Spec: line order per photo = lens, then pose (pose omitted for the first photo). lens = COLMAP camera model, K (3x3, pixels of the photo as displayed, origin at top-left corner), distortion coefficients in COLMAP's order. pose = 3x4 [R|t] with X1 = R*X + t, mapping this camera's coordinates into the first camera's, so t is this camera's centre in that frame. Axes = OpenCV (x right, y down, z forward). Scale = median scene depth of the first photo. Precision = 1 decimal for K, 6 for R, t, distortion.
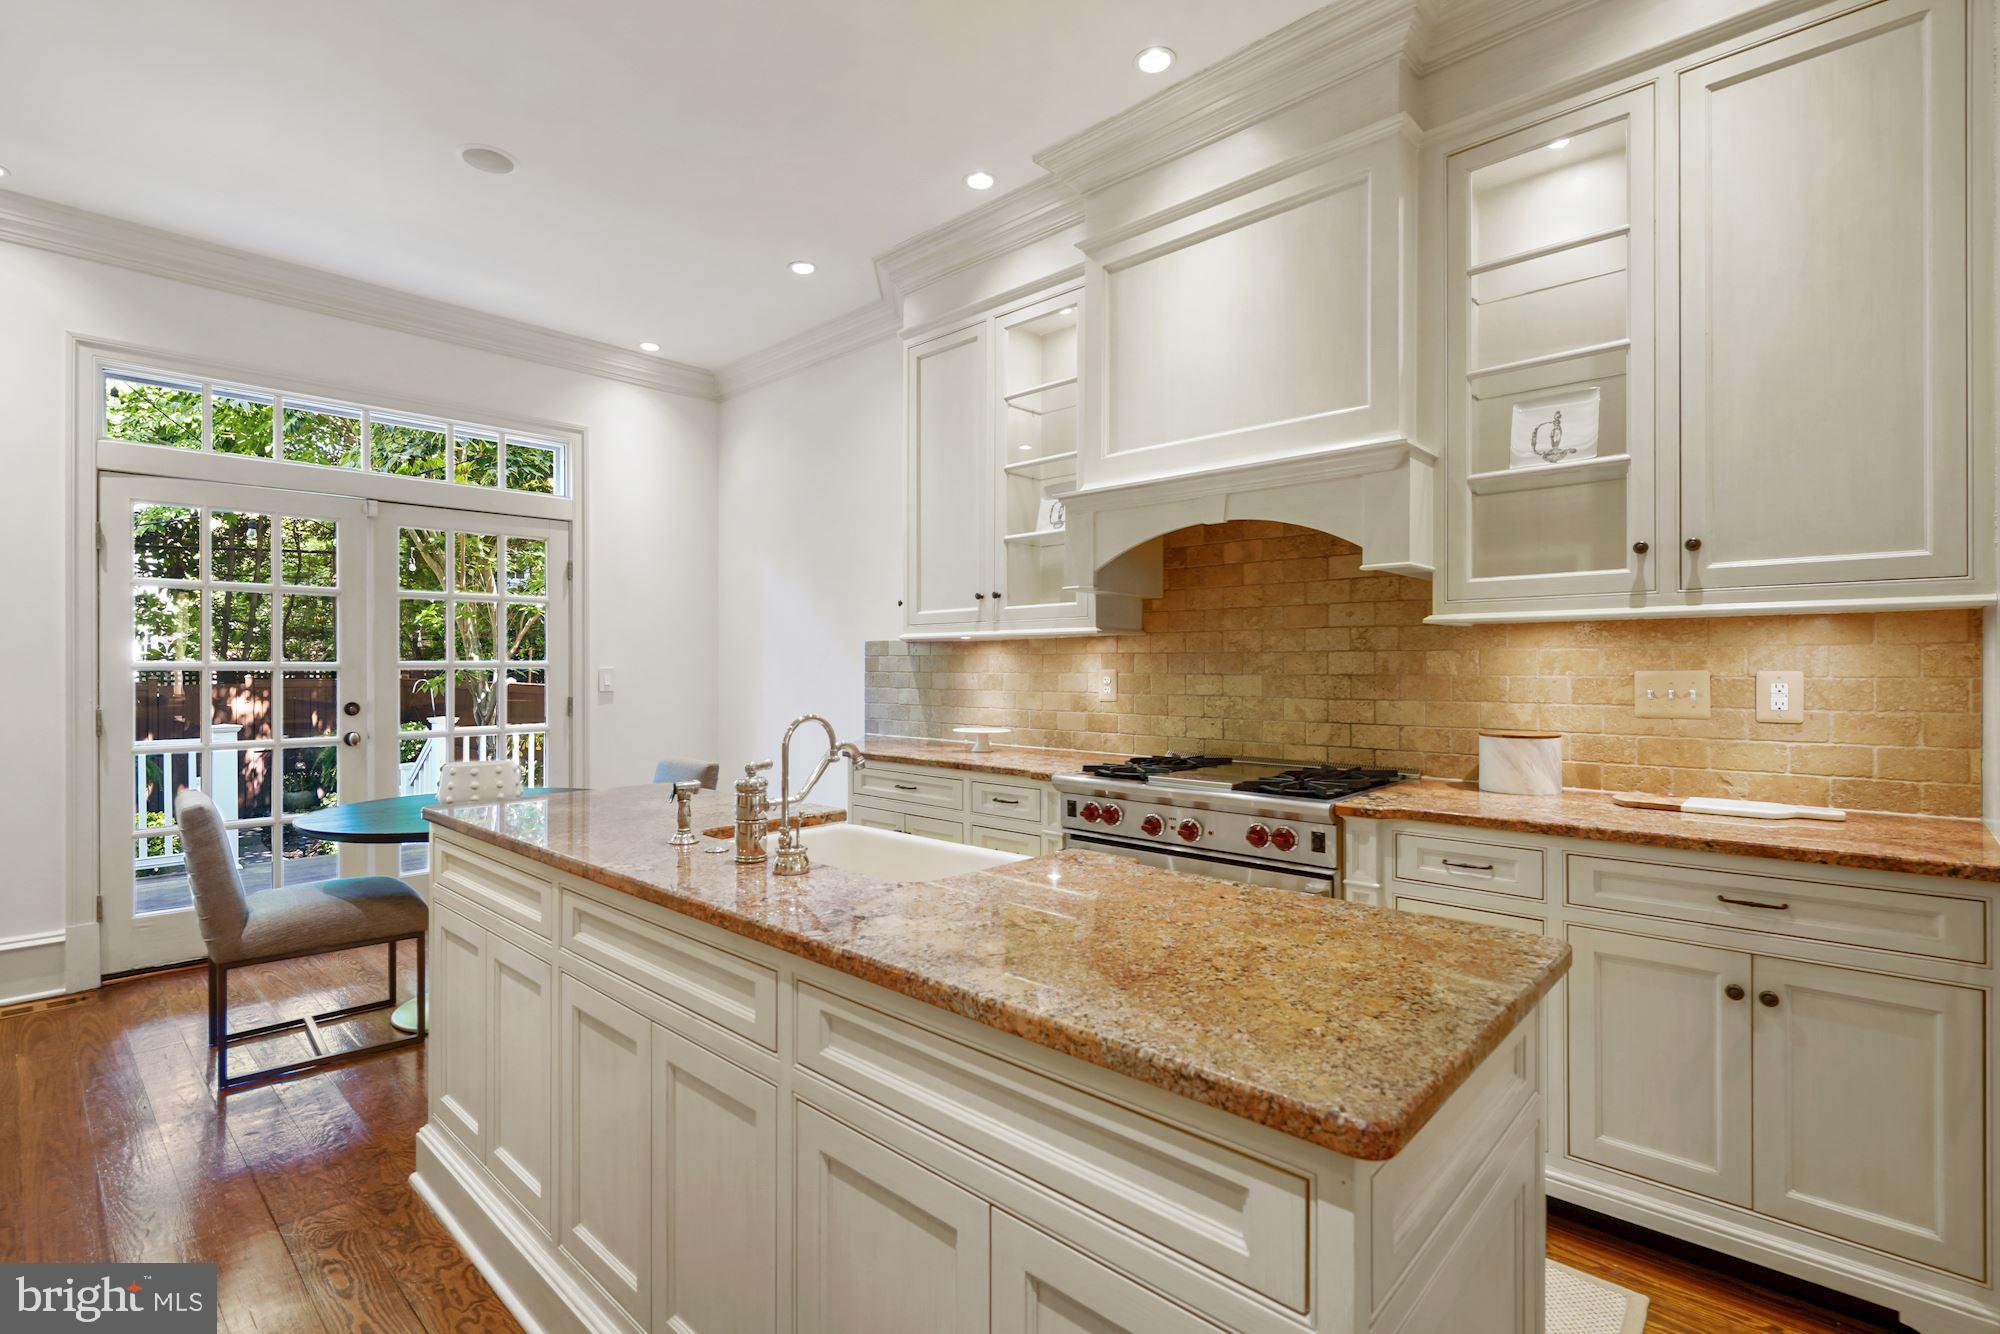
lens RADIAL K [[928.3, 0, 995.9], [0, 928.3, 660.5], [0, 0, 1]] dist [-0.003061, 0.000164]
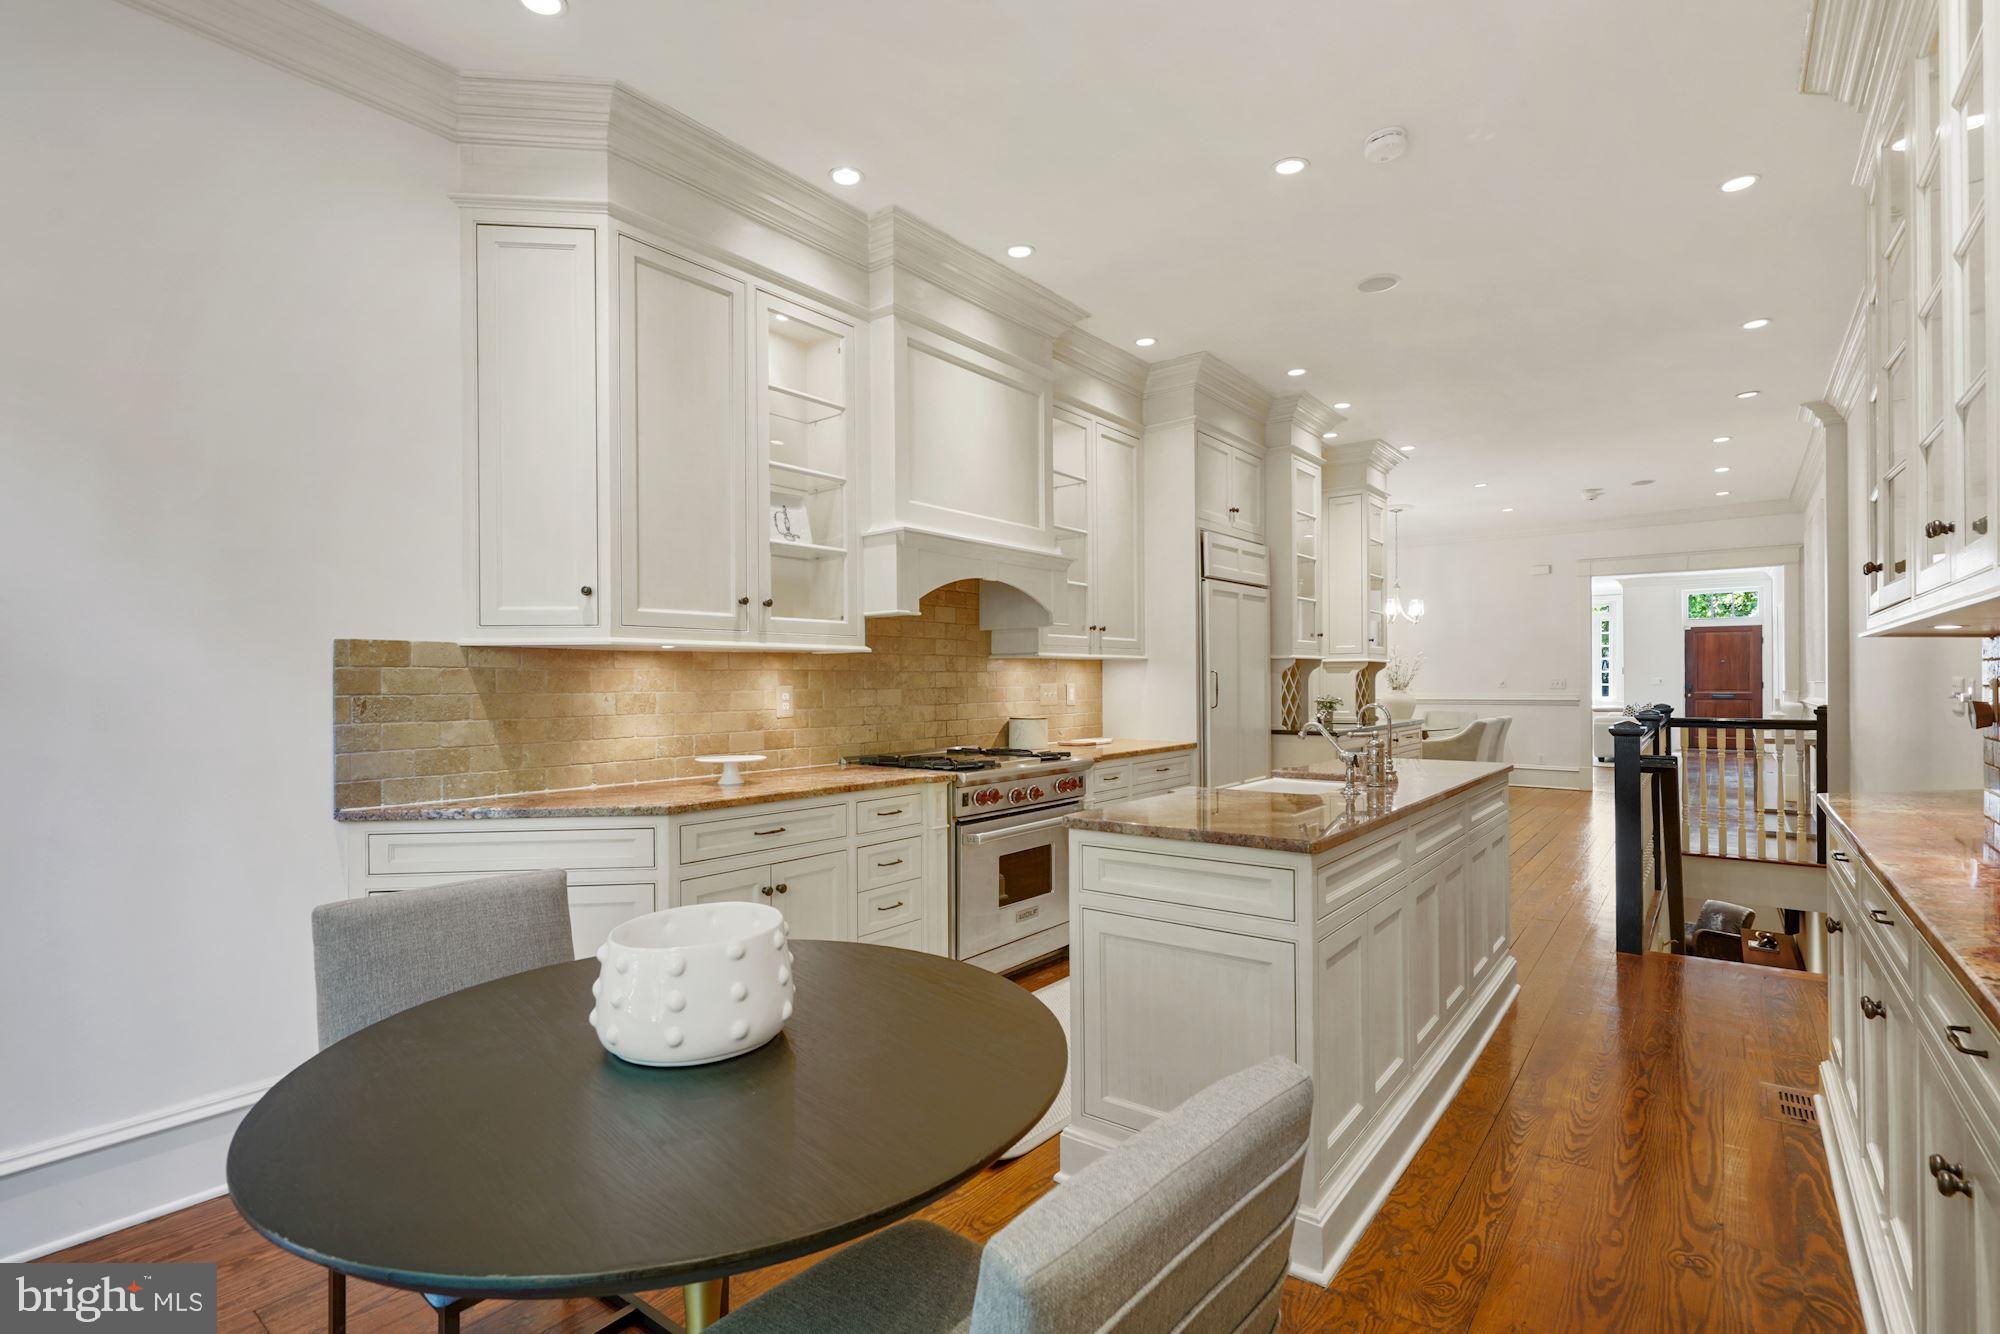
lens RADIAL K [[928.3, 0, 992.6], [0, 928.3, 678.5], [0, 0, 1]] dist [-0.003061, 0.000164]
pose [[-0.081280, 0.003530, 0.996685, -0.992264], [-0.000629, 0.999993, -0.003593, 0.005465], [-0.996691, -0.000919, -0.081277, 0.936601]]
